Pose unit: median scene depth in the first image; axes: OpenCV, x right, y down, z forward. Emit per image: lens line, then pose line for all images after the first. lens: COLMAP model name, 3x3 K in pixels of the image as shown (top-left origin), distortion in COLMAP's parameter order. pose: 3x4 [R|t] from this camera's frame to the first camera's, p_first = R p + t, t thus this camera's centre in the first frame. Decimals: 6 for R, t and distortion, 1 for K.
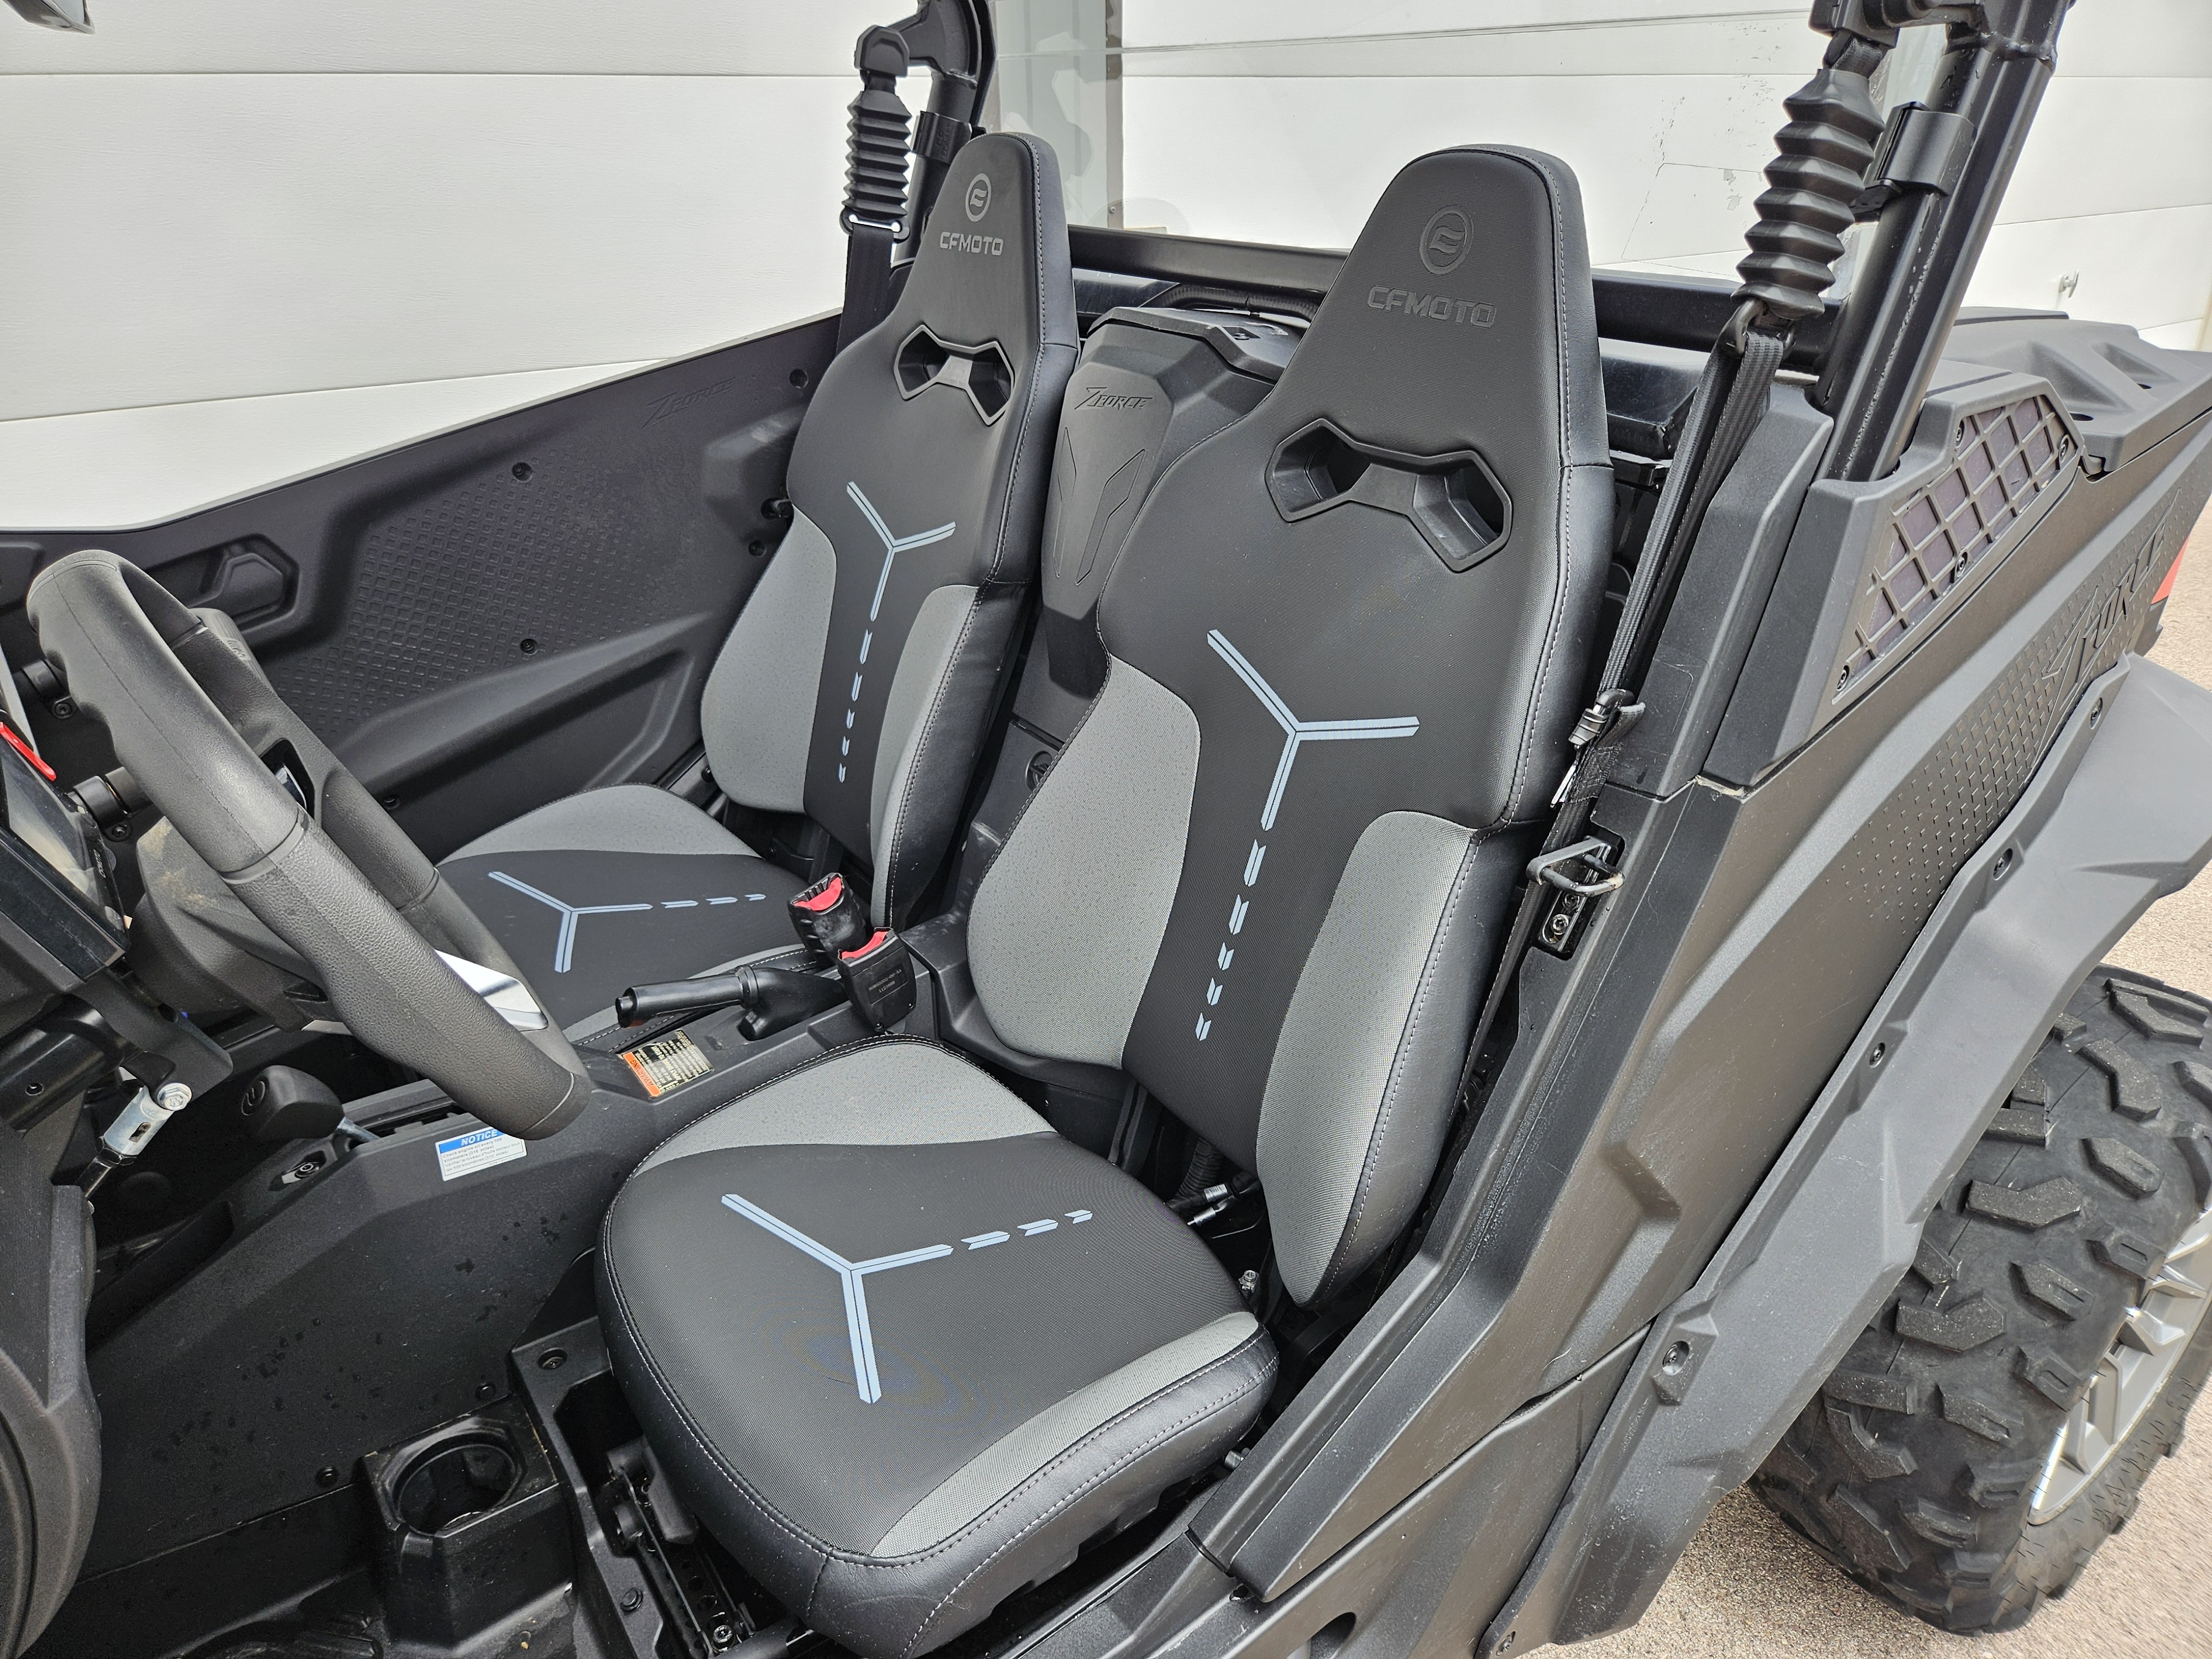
lens RADIAL K [[1504.4, 0, 1106.0], [0, 1504.4, 829.5], [0, 0, 1]] dist [0.034636, -0.047610]
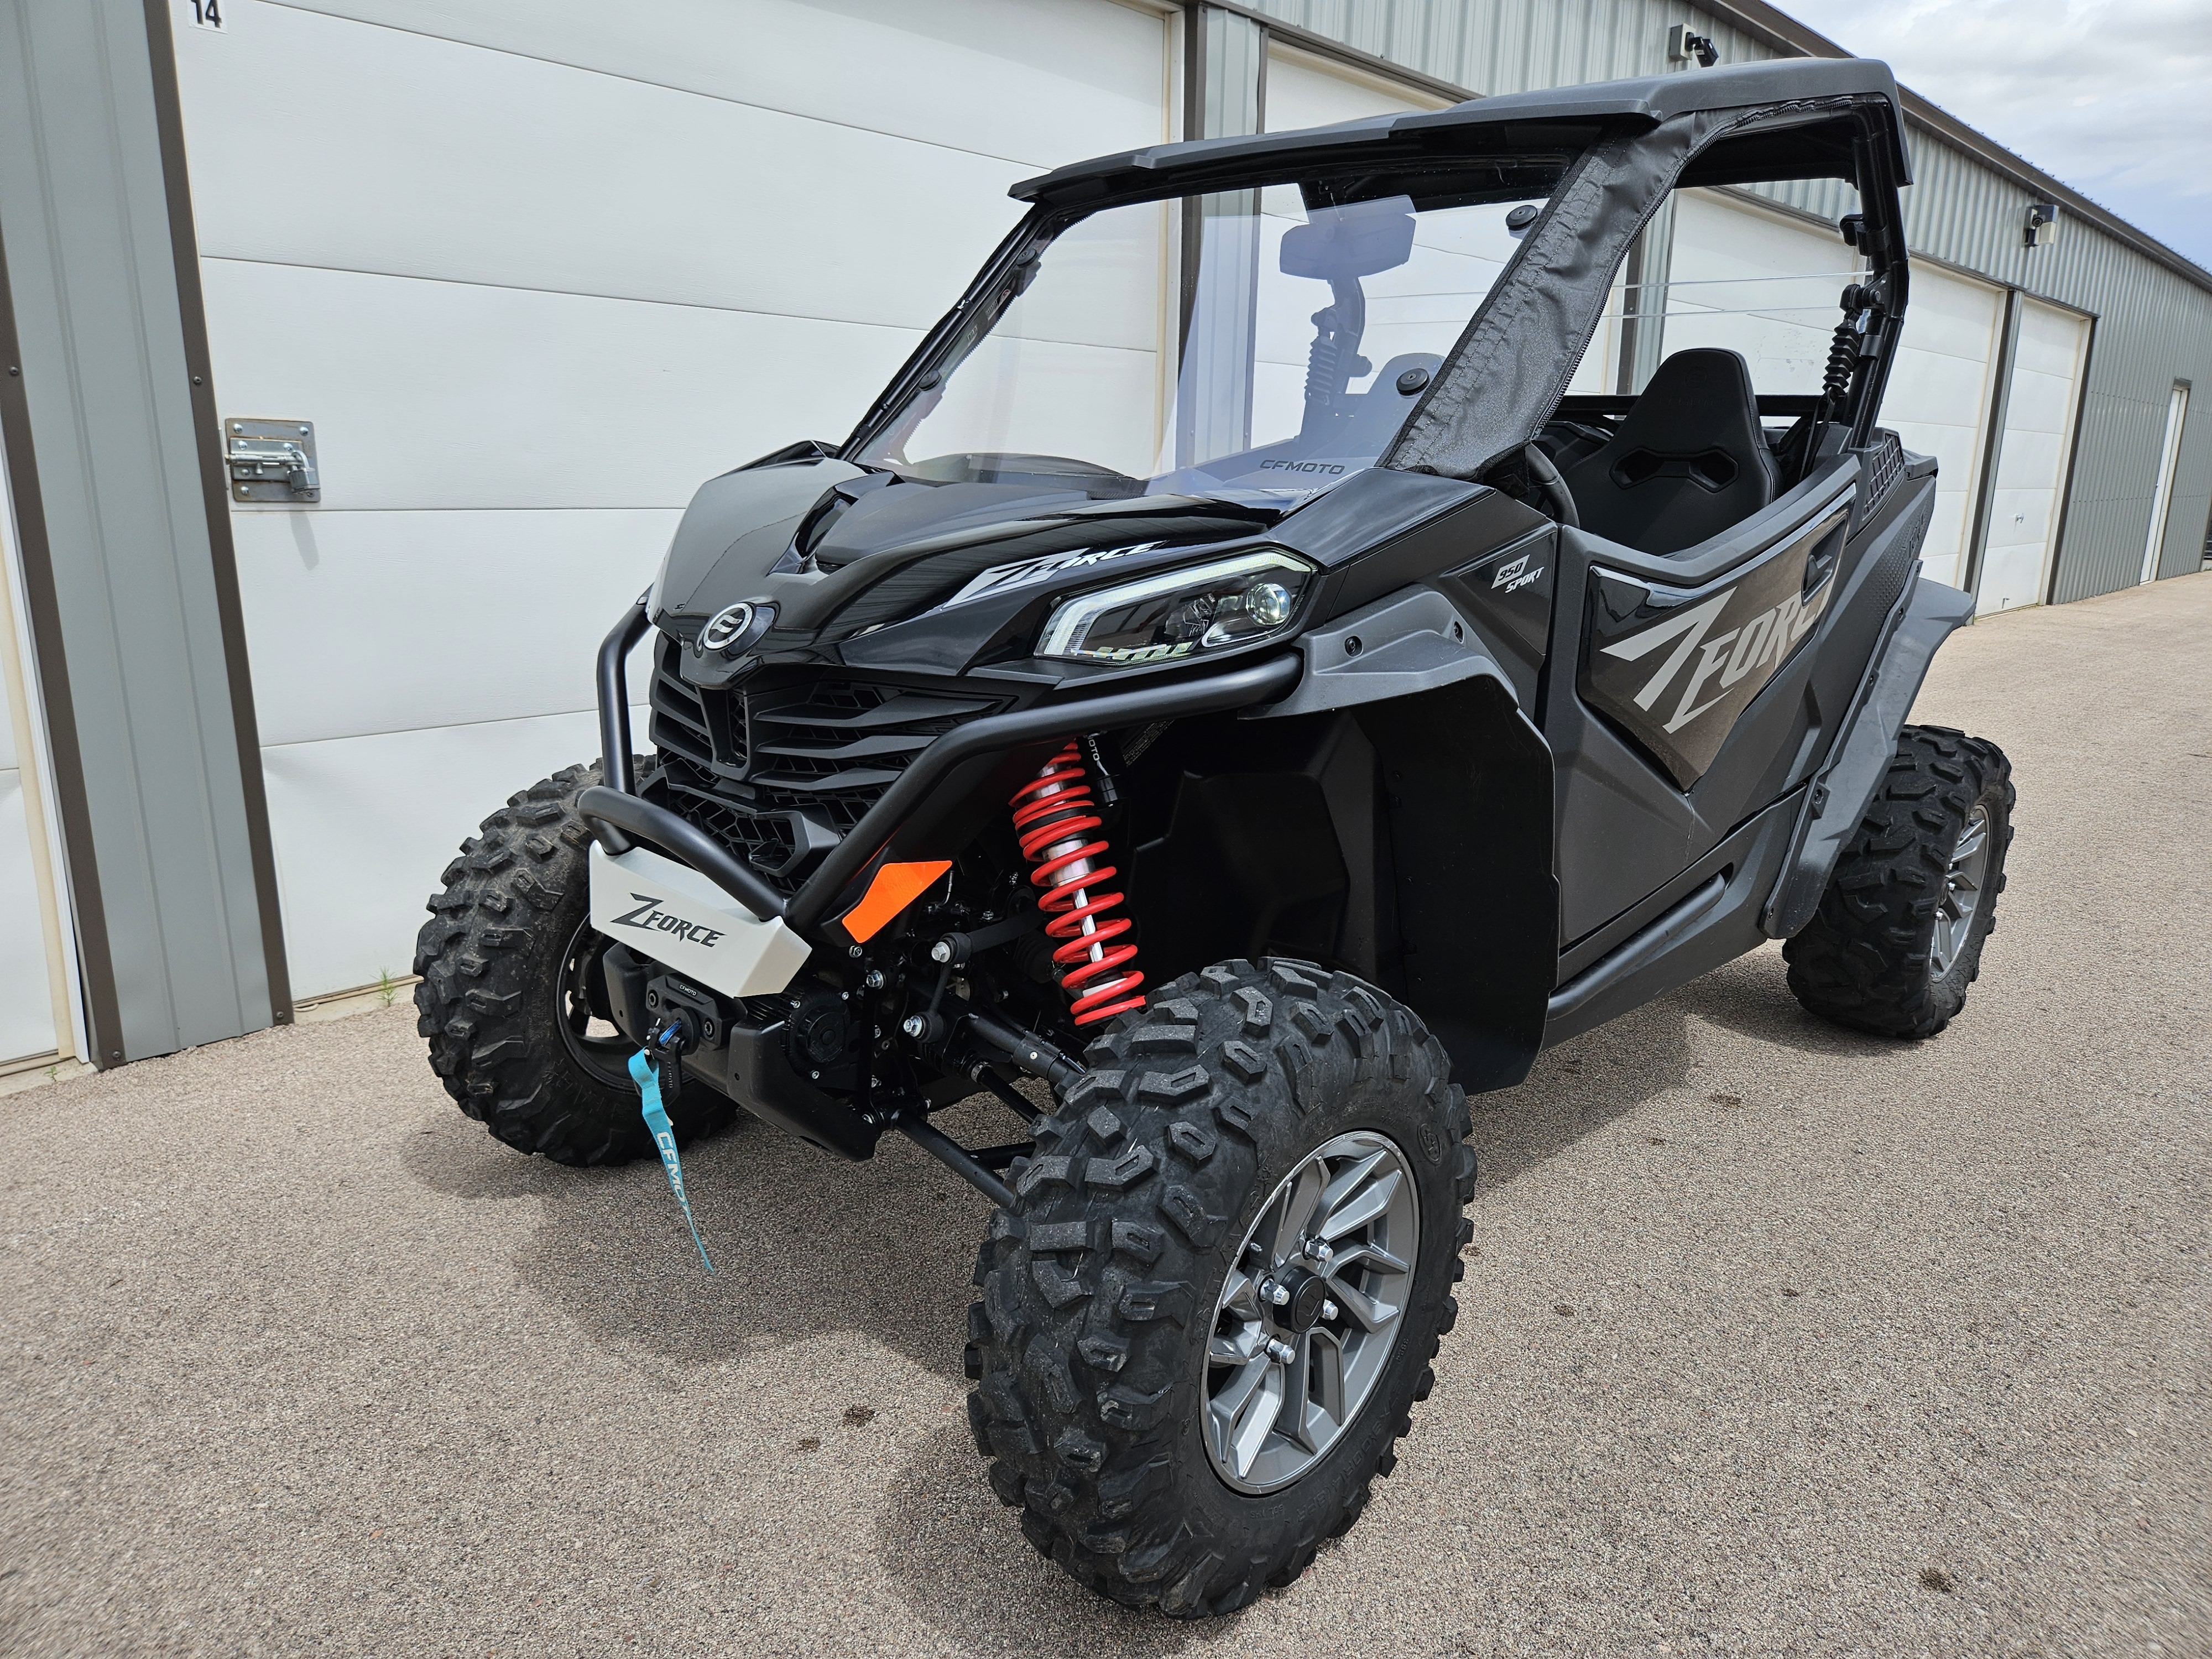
lens RADIAL K [[1504.4, 0, 1106.0], [0, 1504.4, 829.5], [0, 0, 1]] dist [0.034636, -0.047610]
pose [[0.979241, -0.003581, 0.202669, -1.117038], [0.044391, 0.979362, -0.197178, 0.729872], [-0.197780, 0.202082, 0.959190, -1.010087]]
